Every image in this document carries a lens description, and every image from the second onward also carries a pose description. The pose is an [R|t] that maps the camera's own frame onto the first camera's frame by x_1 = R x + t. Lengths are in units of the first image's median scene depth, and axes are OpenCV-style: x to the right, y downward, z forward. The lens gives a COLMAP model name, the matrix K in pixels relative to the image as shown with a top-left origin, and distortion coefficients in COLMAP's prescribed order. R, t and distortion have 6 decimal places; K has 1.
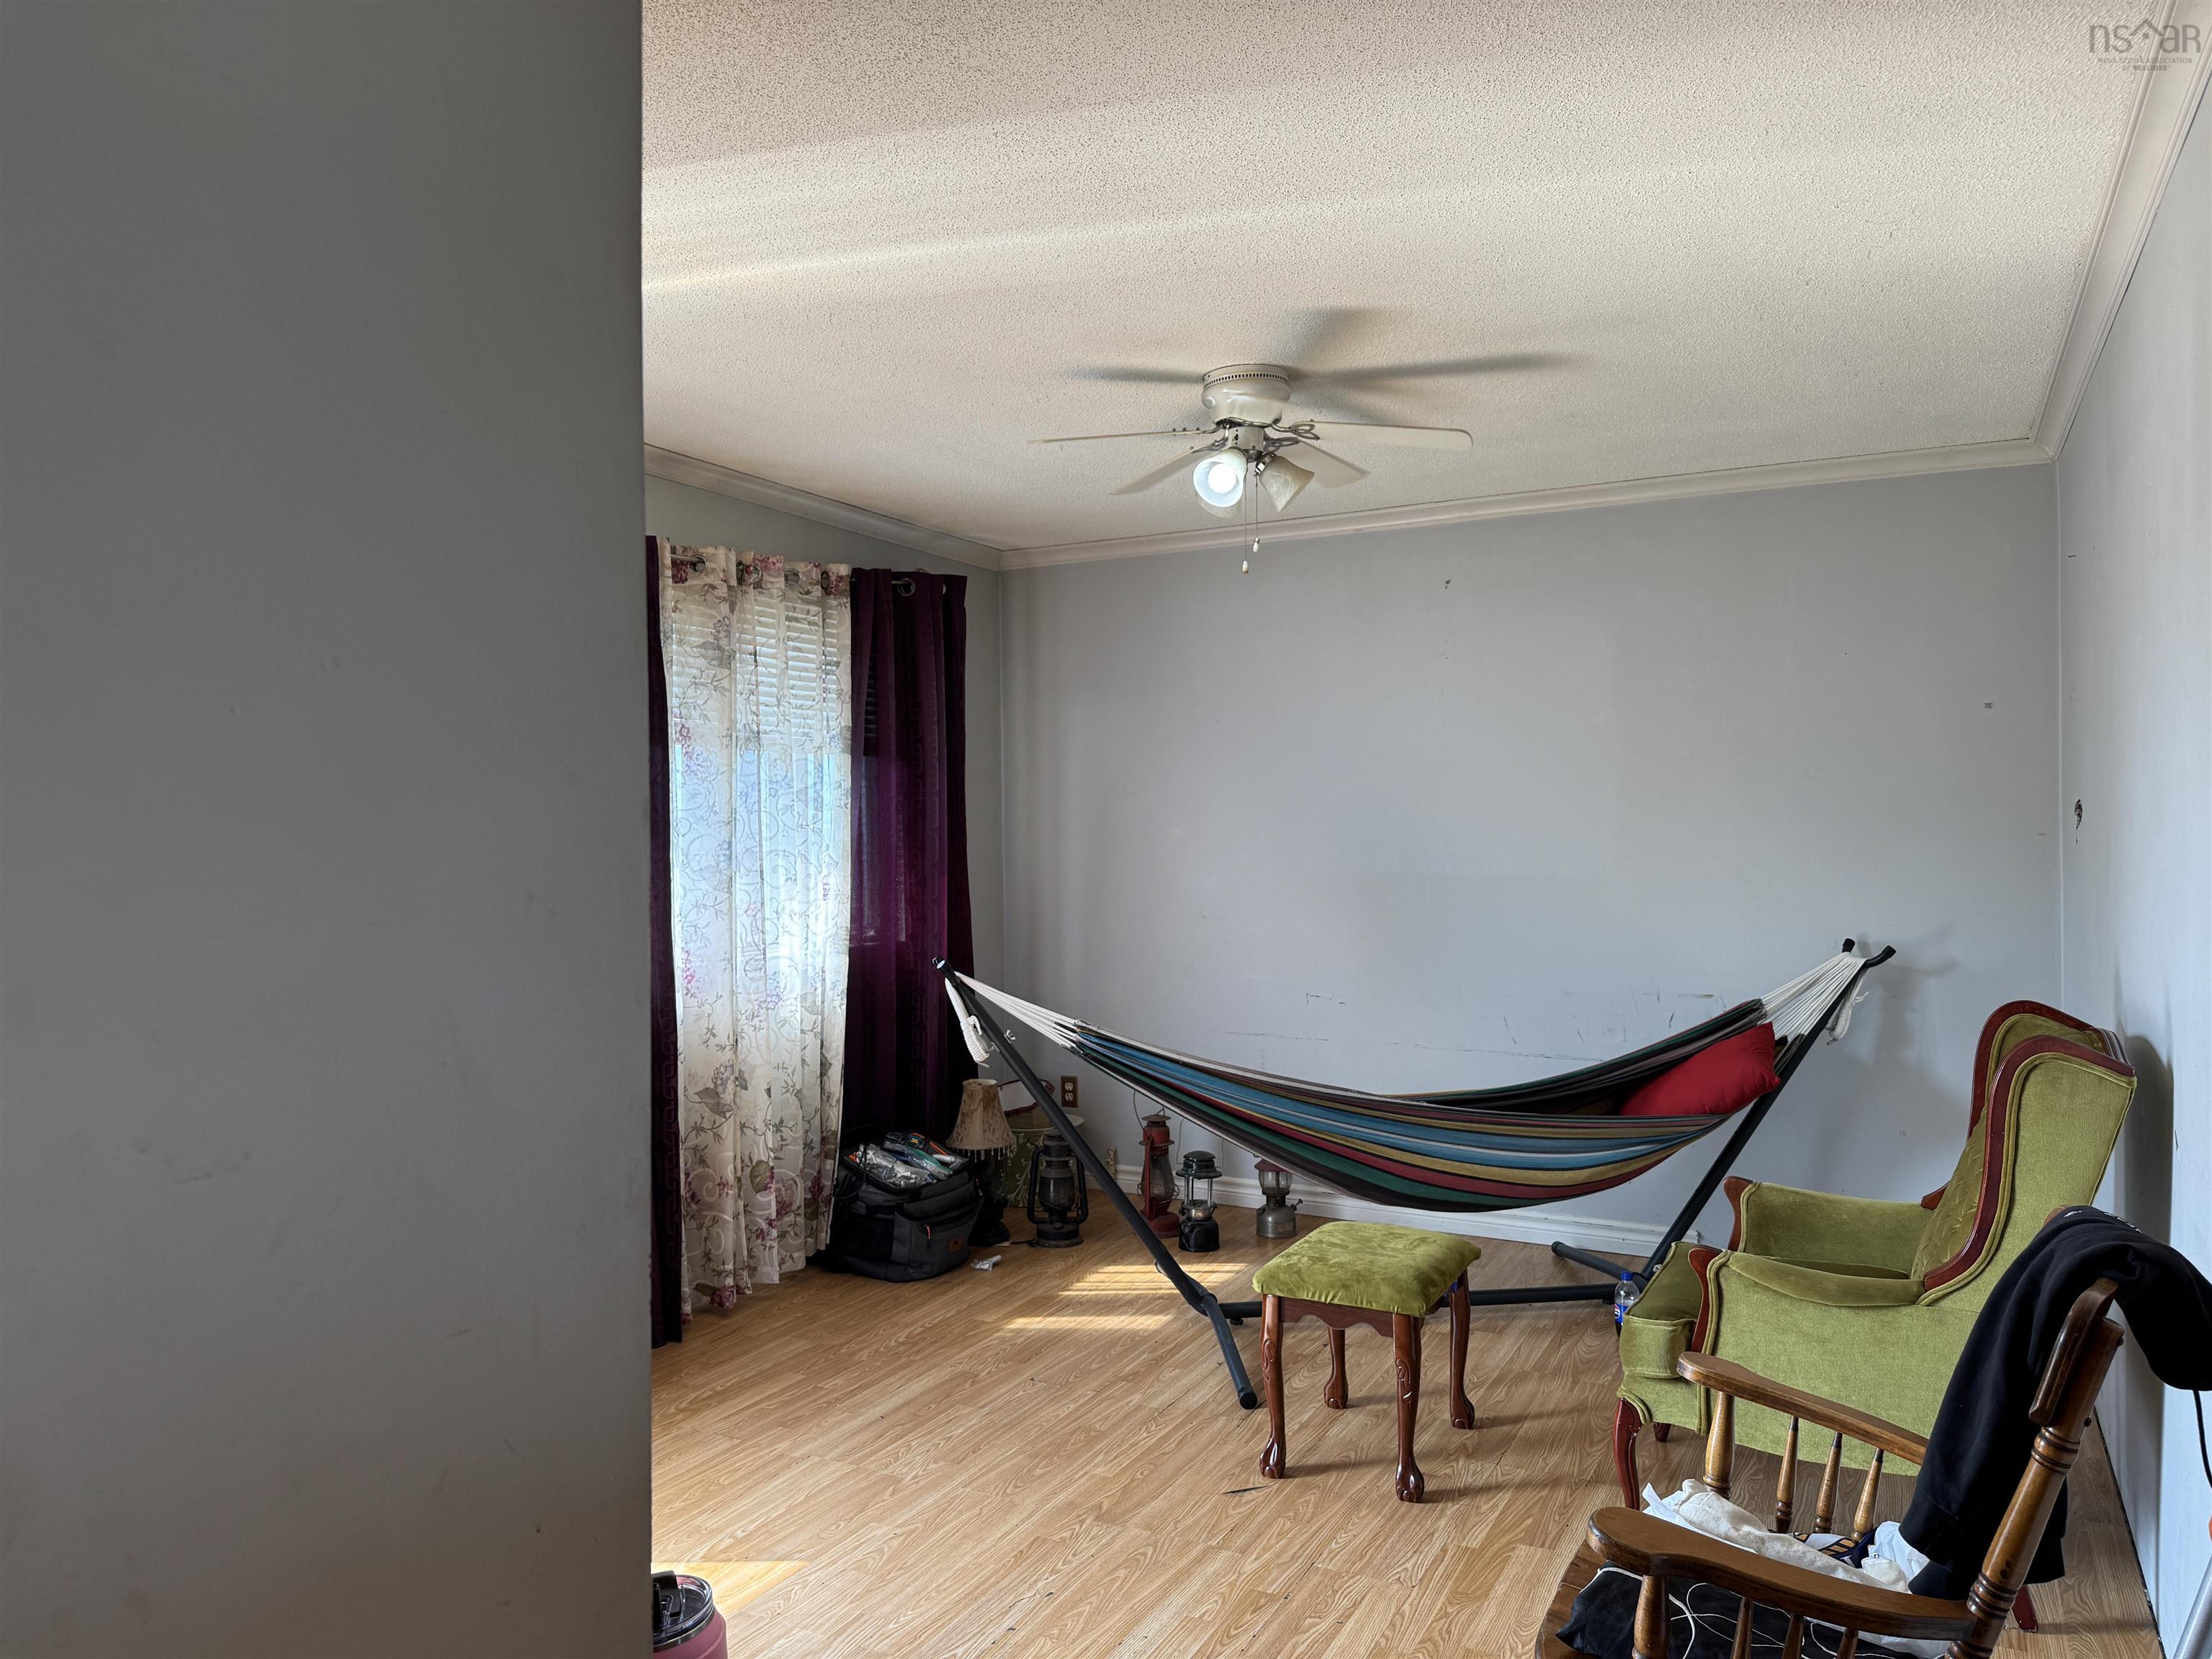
lens RADIAL K [[1575.1, 0, 1109.0], [0, 1575.1, 835.2], [0, 0, 1]] dist [0.074217, -0.036102]
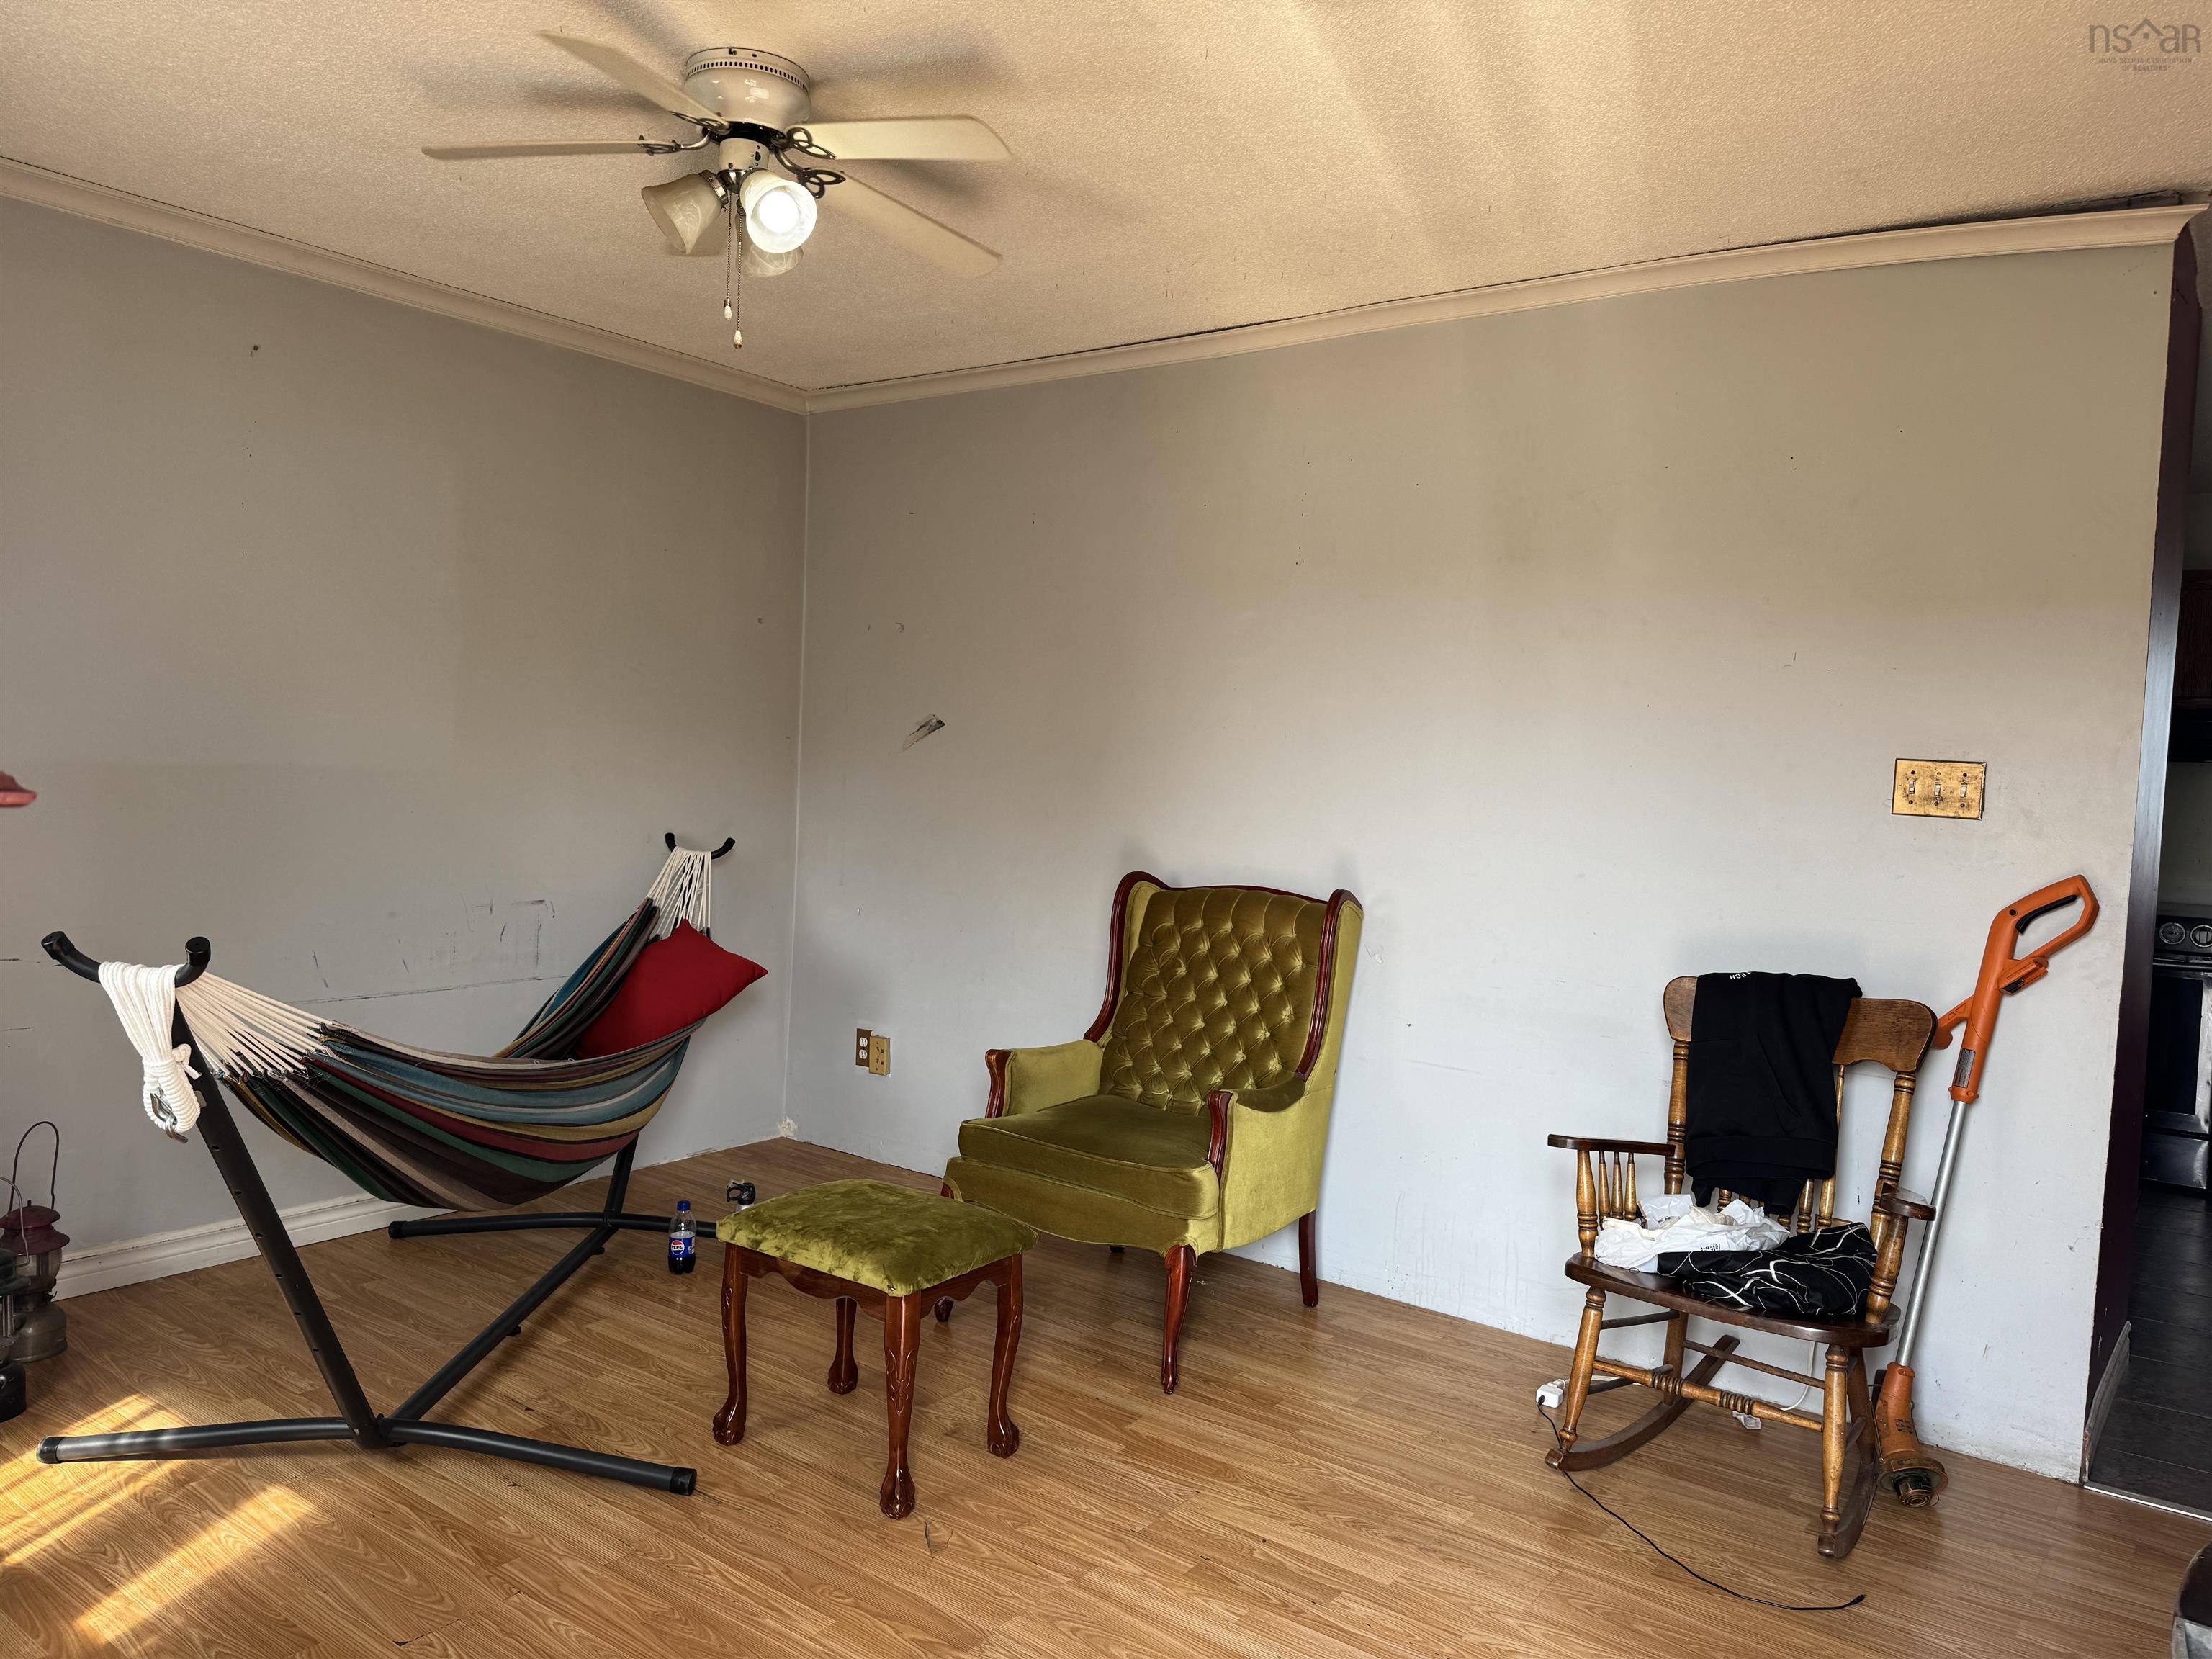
lens RADIAL K [[1575.1, 0, 1113.8], [0, 1575.1, 822.1], [0, 0, 1]] dist [0.074217, -0.036102]
pose [[0.162674, -0.025595, 0.986348, -0.557215], [-0.041611, 0.998596, 0.032776, 0.015711], [-0.985802, -0.046375, 0.161381, 0.644384]]
